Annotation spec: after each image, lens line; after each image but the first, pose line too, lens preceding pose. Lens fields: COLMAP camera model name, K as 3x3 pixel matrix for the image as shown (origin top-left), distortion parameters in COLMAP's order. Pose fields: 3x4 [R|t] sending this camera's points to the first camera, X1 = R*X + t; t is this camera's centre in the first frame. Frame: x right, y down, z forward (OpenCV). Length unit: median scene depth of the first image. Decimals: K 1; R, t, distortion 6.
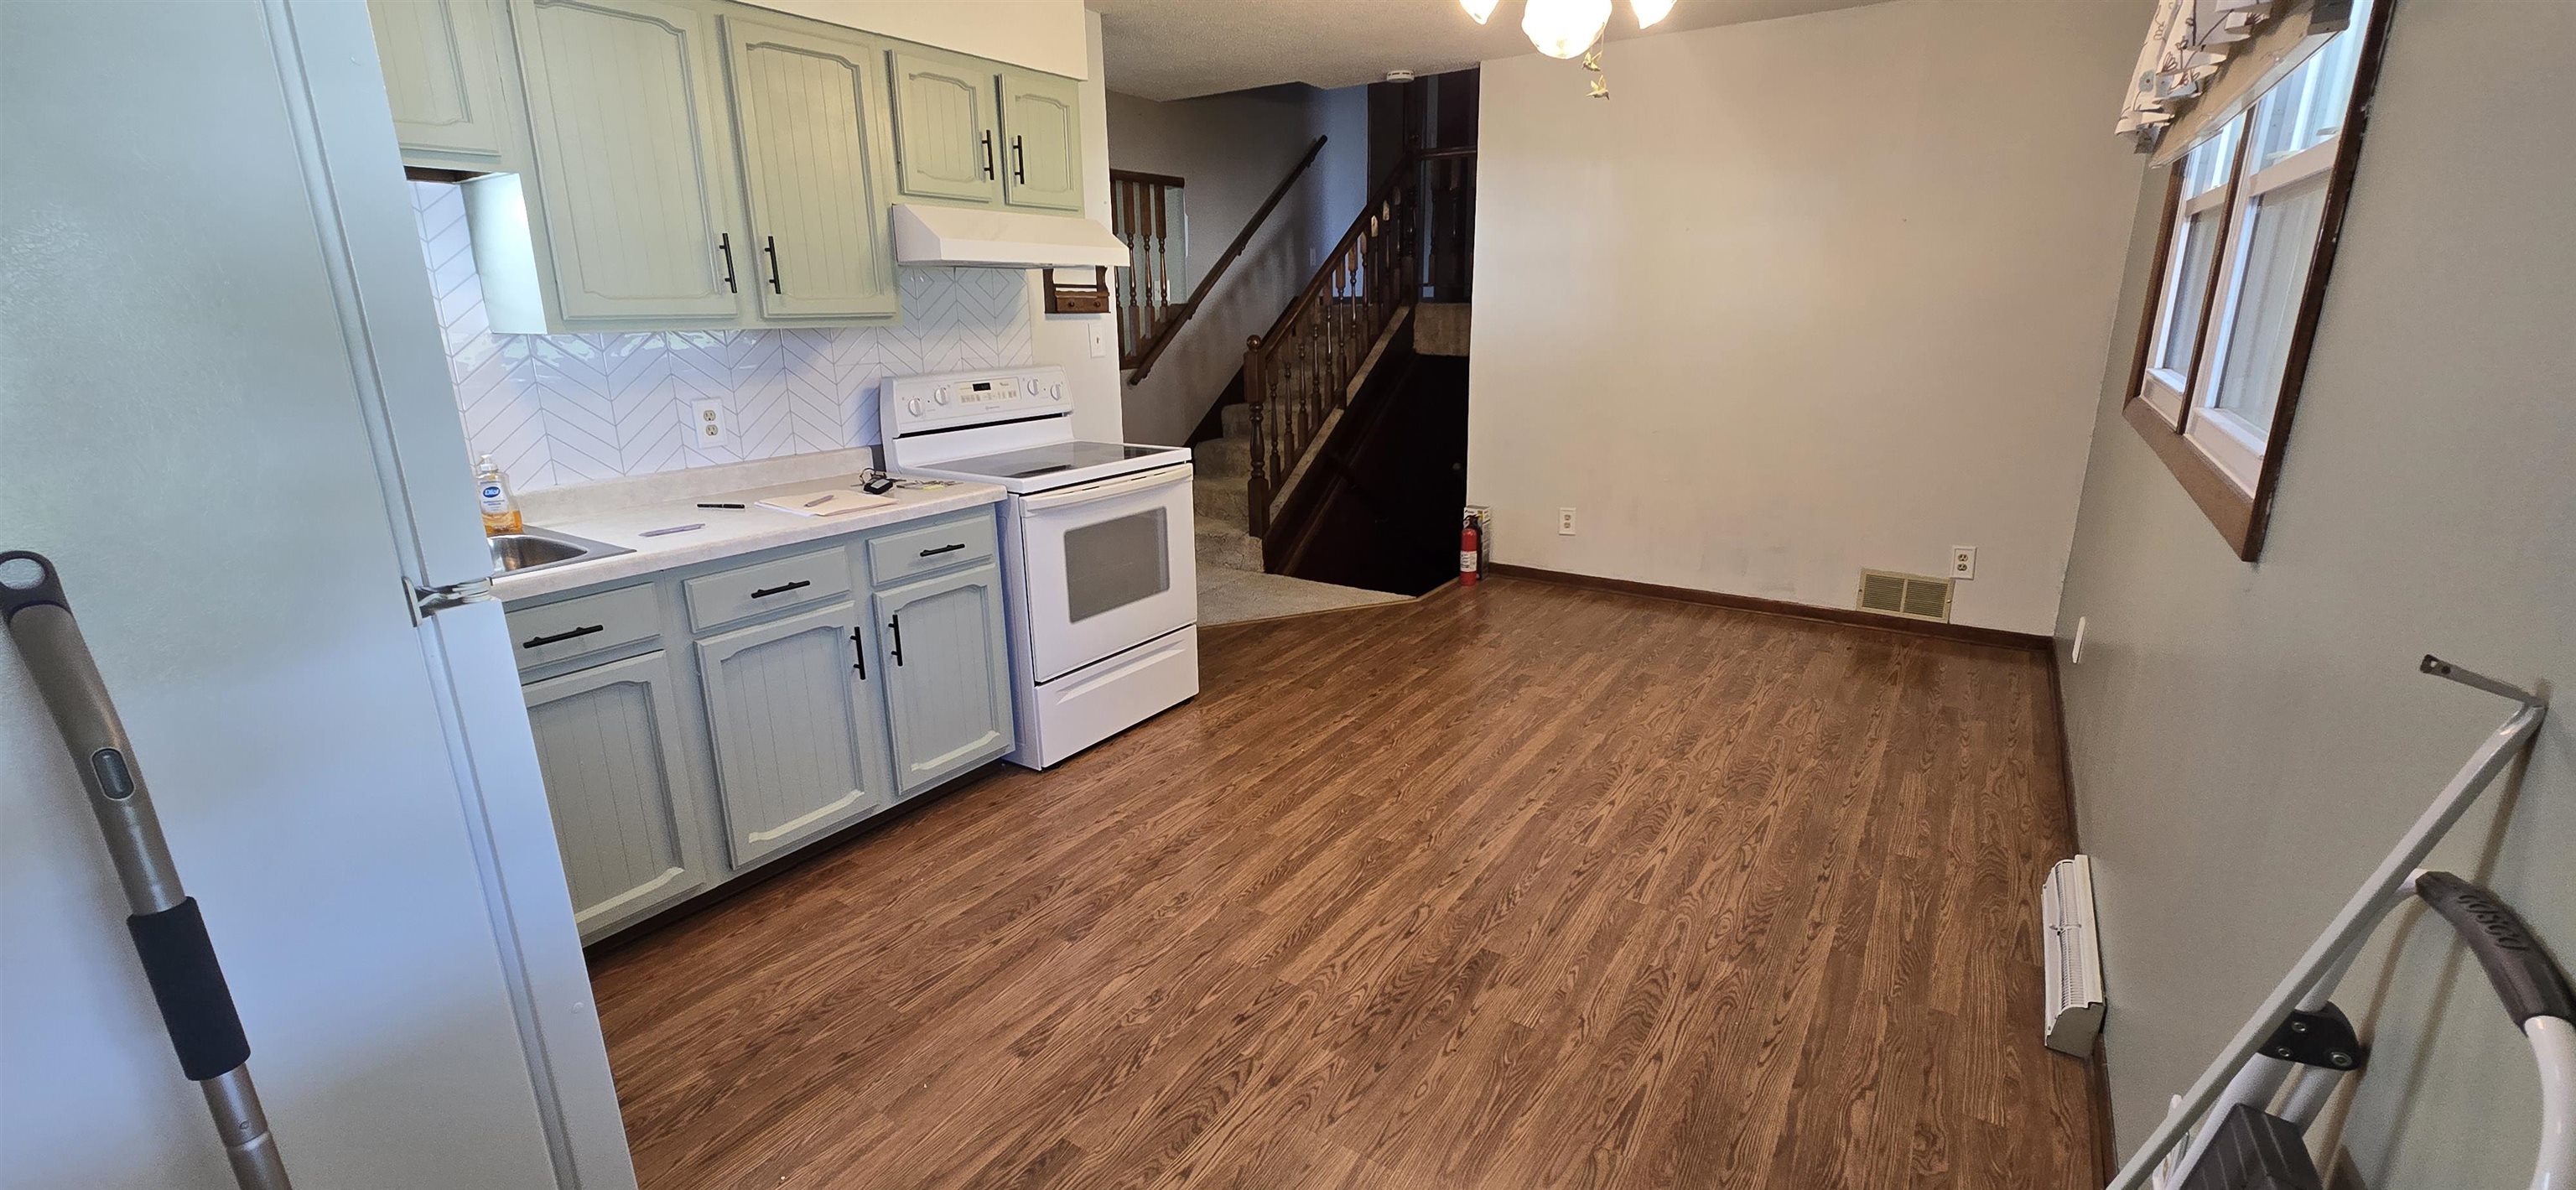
lens RADIAL K [[1058.5, 0, 1283.7], [0, 1058.5, 594.6], [0, 0, 1]] dist [0.002410, 0.001262]
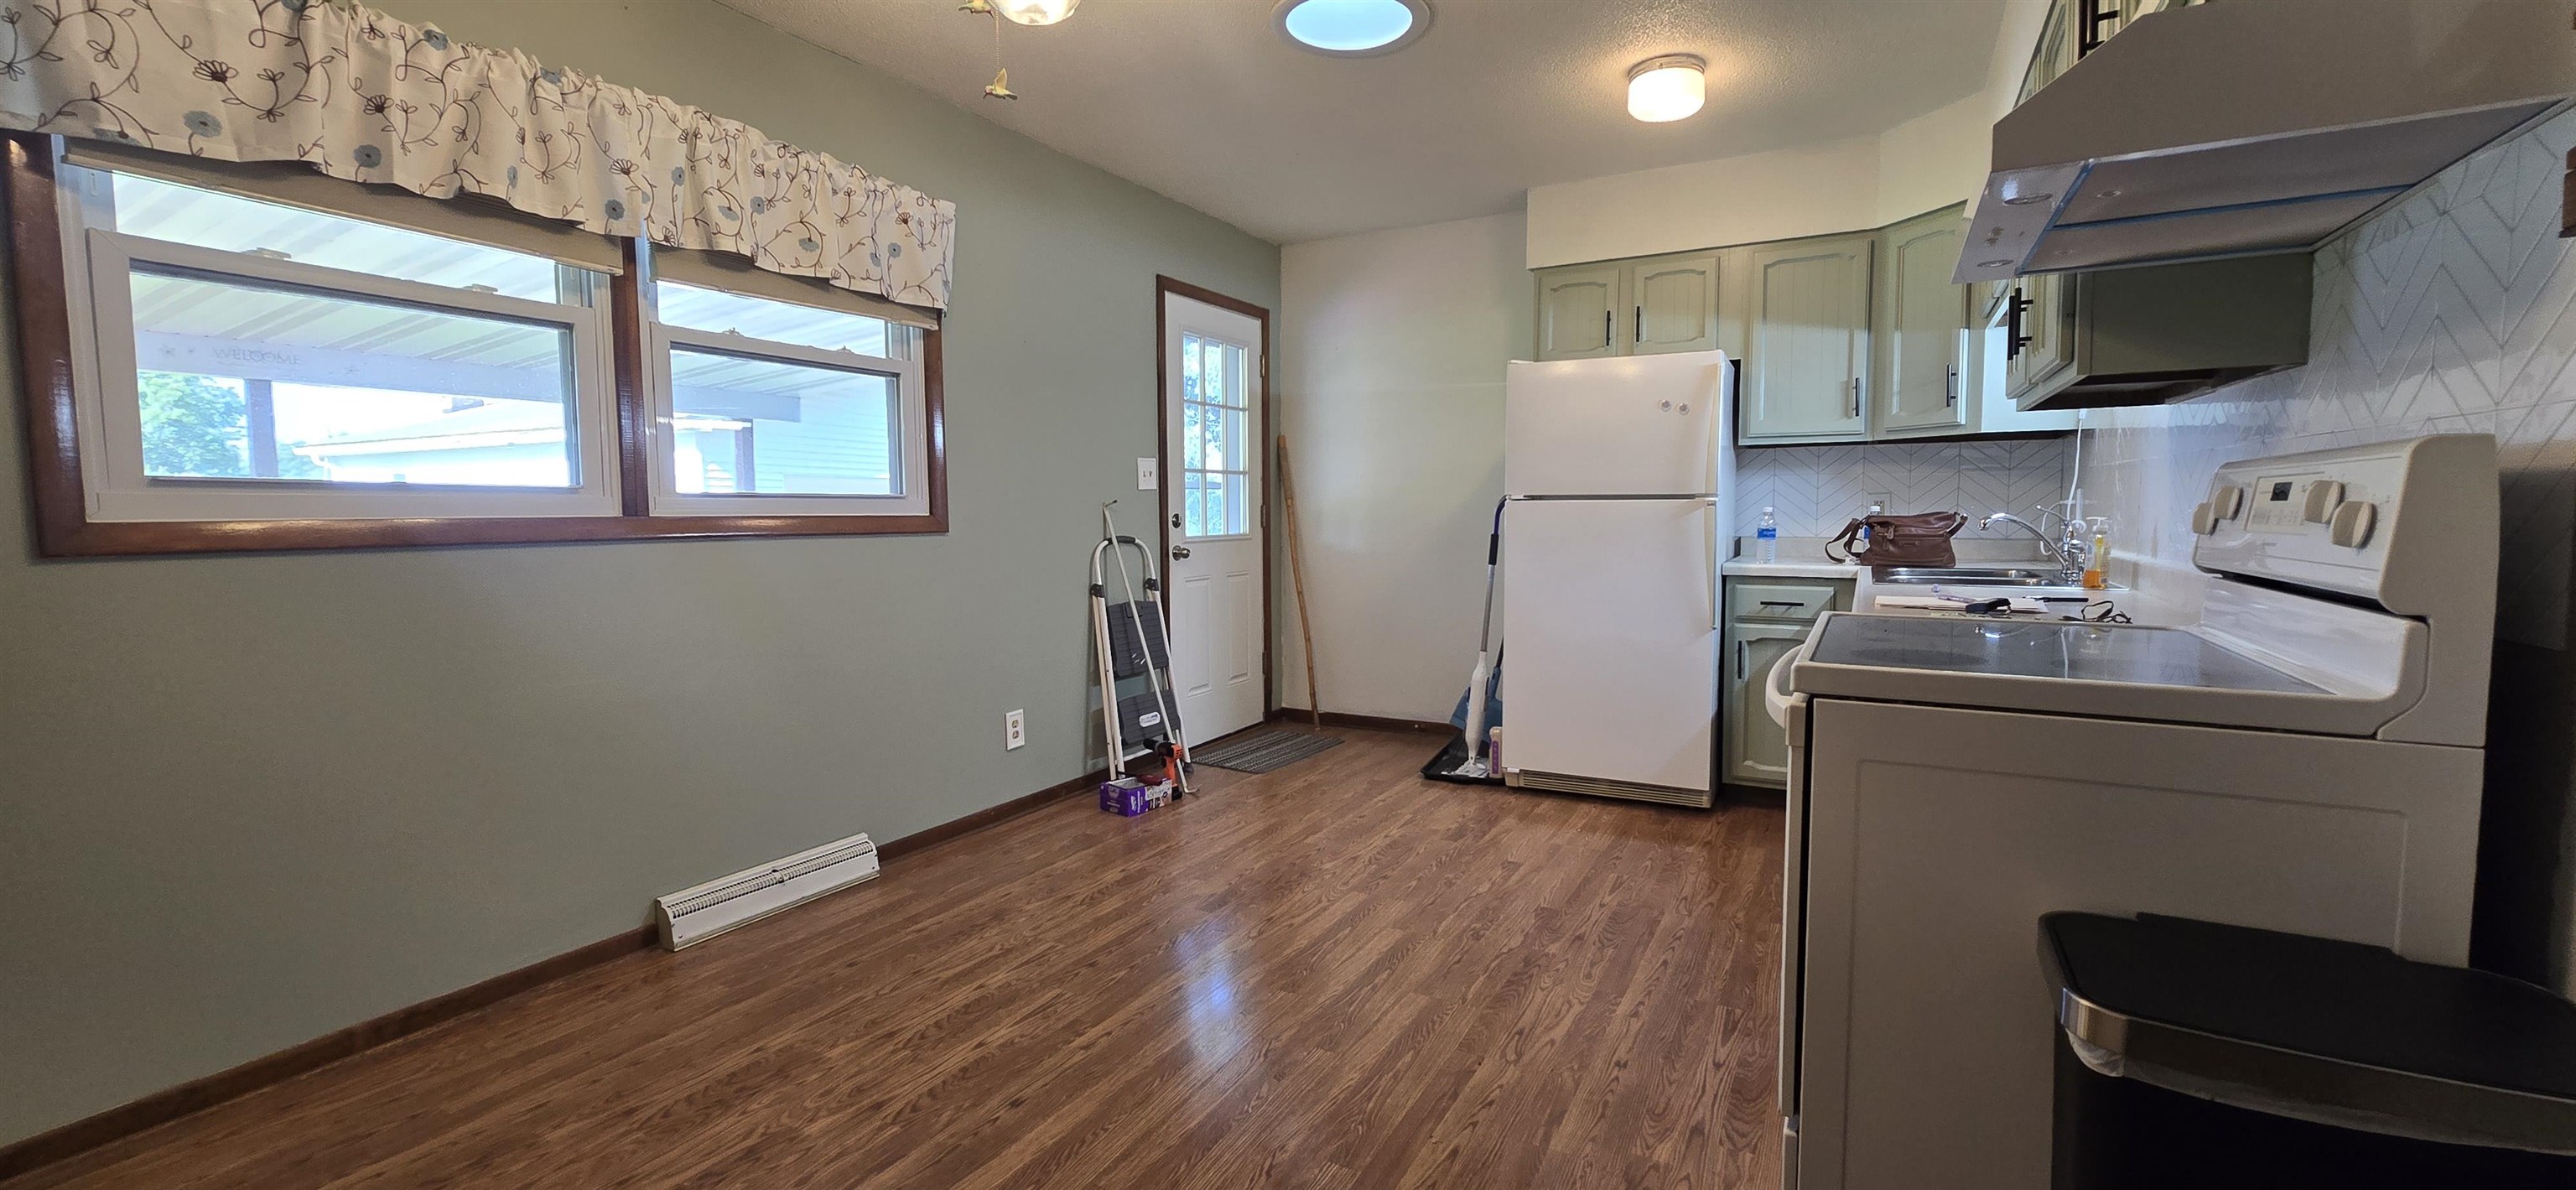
lens RADIAL K [[1058.5, 0, 1289.5], [0, 1058.5, 591.6], [0, 0, 1]] dist [0.002410, 0.001262]
pose [[-0.996034, 0.030084, -0.083733, 0.164087], [-0.000545, 0.939020, 0.343861, -0.390799], [0.088972, 0.342543, -0.935280, 1.777966]]
